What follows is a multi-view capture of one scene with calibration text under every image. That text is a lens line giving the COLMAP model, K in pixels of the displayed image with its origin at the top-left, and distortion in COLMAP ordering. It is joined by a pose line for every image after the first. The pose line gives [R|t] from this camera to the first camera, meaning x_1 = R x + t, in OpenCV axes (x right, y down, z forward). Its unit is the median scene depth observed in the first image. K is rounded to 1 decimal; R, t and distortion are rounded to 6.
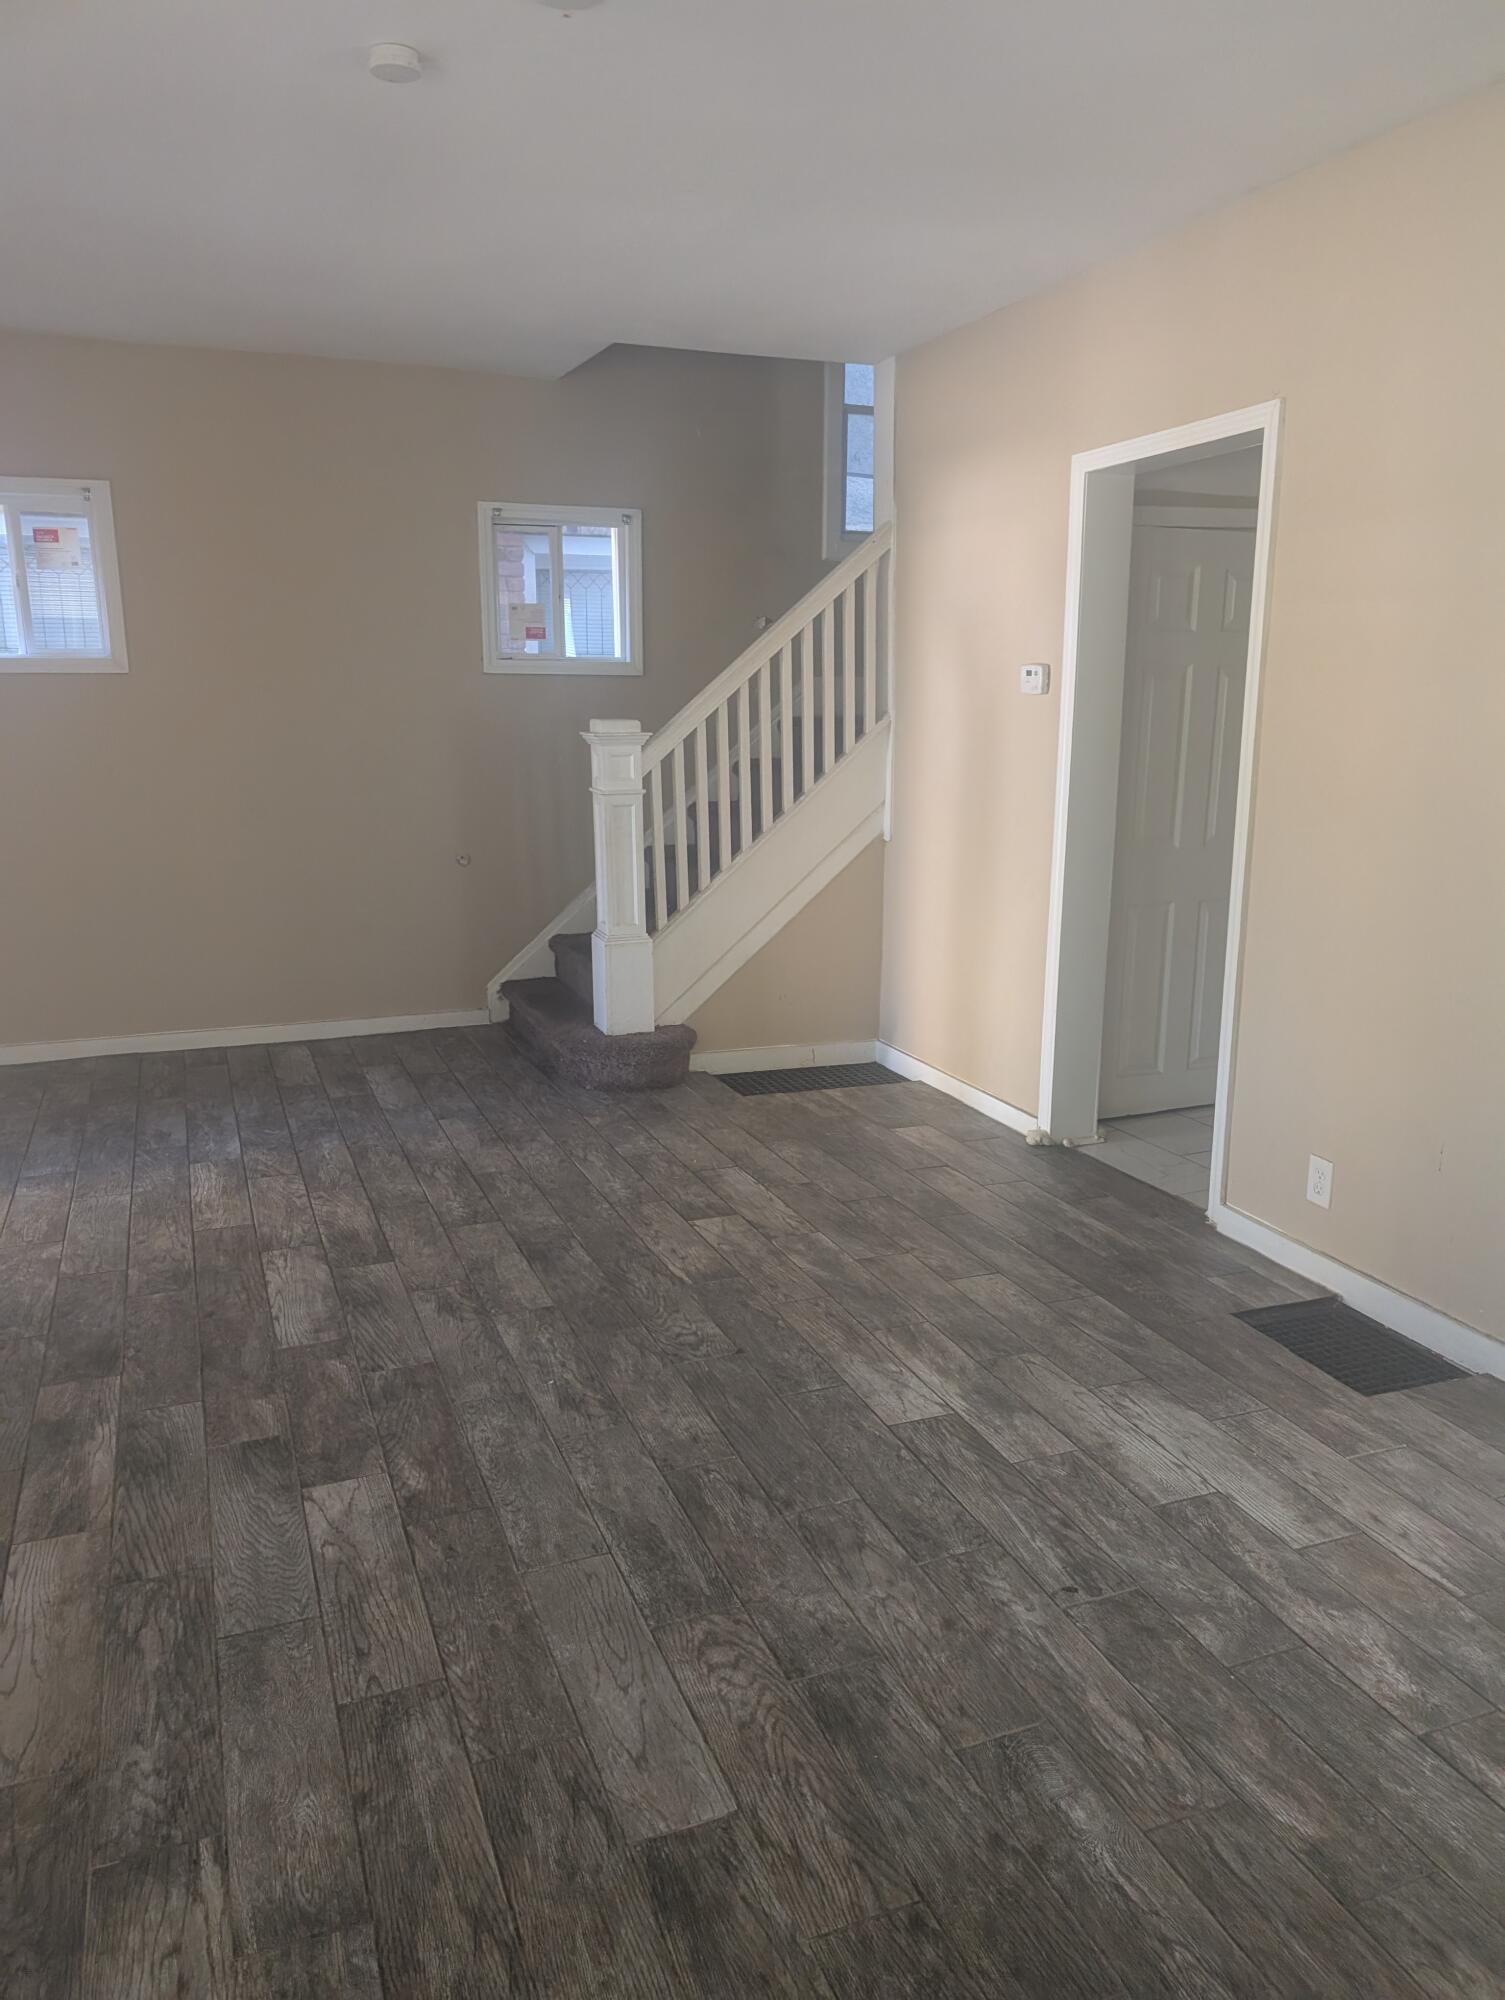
lens RADIAL K [[1438.3, 0, 752.5], [0, 1438.3, 1000.0], [0, 0, 1]] dist [-0.017327, -0.005638]
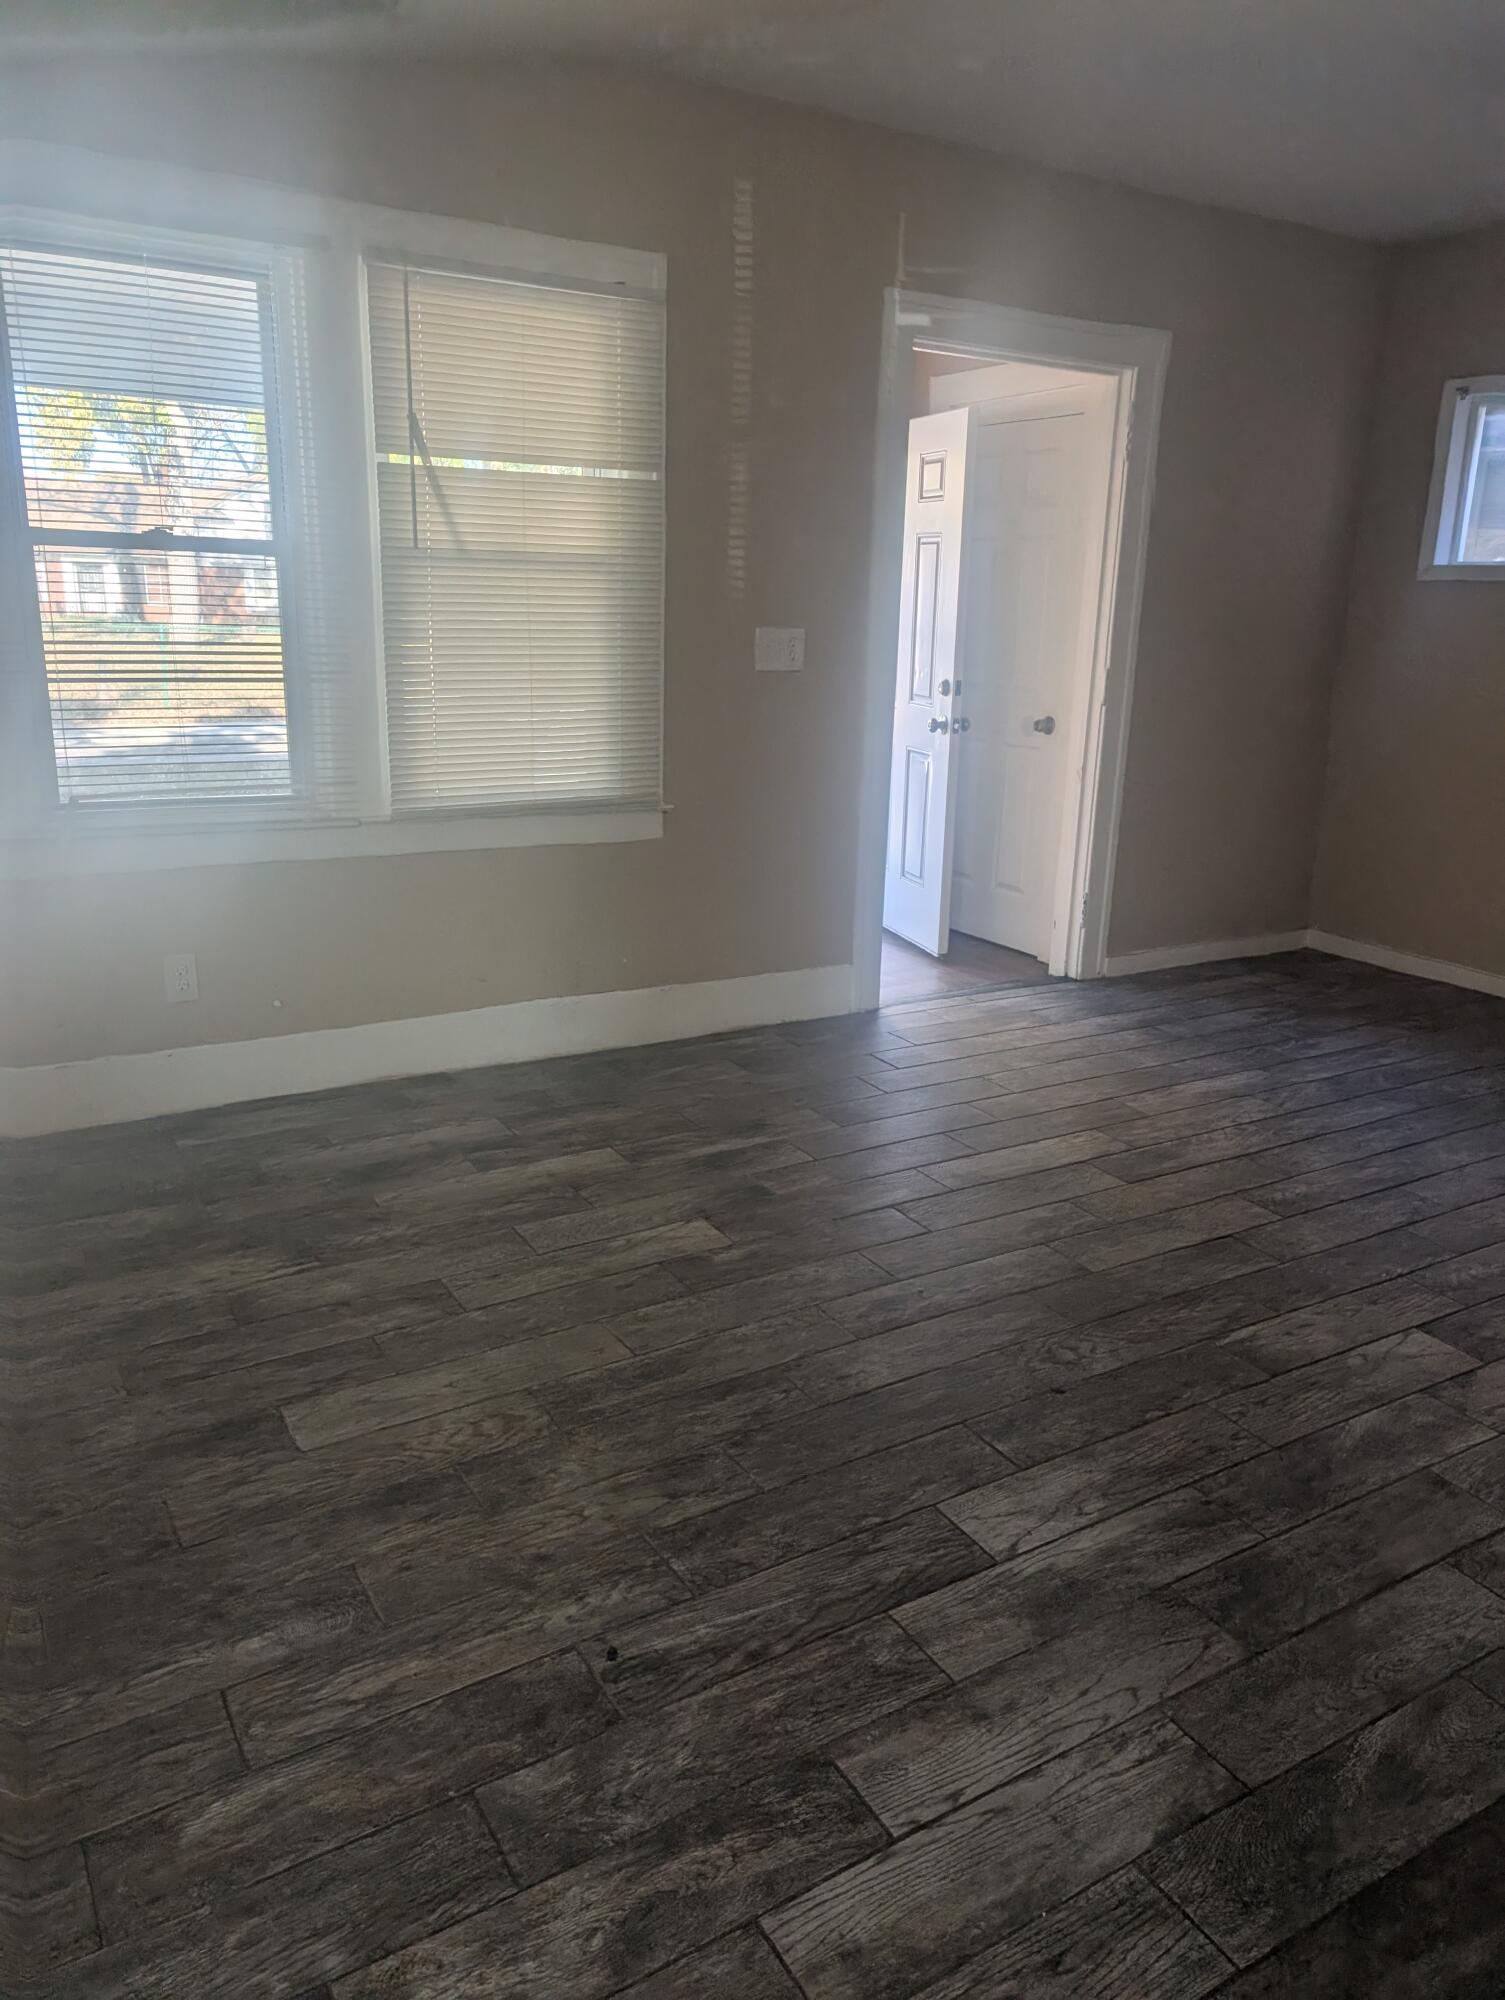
lens RADIAL K [[1438.3, 0, 752.5], [0, 1438.3, 1000.0], [0, 0, 1]] dist [-0.017327, -0.005638]
pose [[0.175250, 0.285369, -0.942259, 0.813527], [-0.247806, 0.939043, 0.238306, -0.139801], [0.952827, 0.191735, 0.235283, 0.733109]]
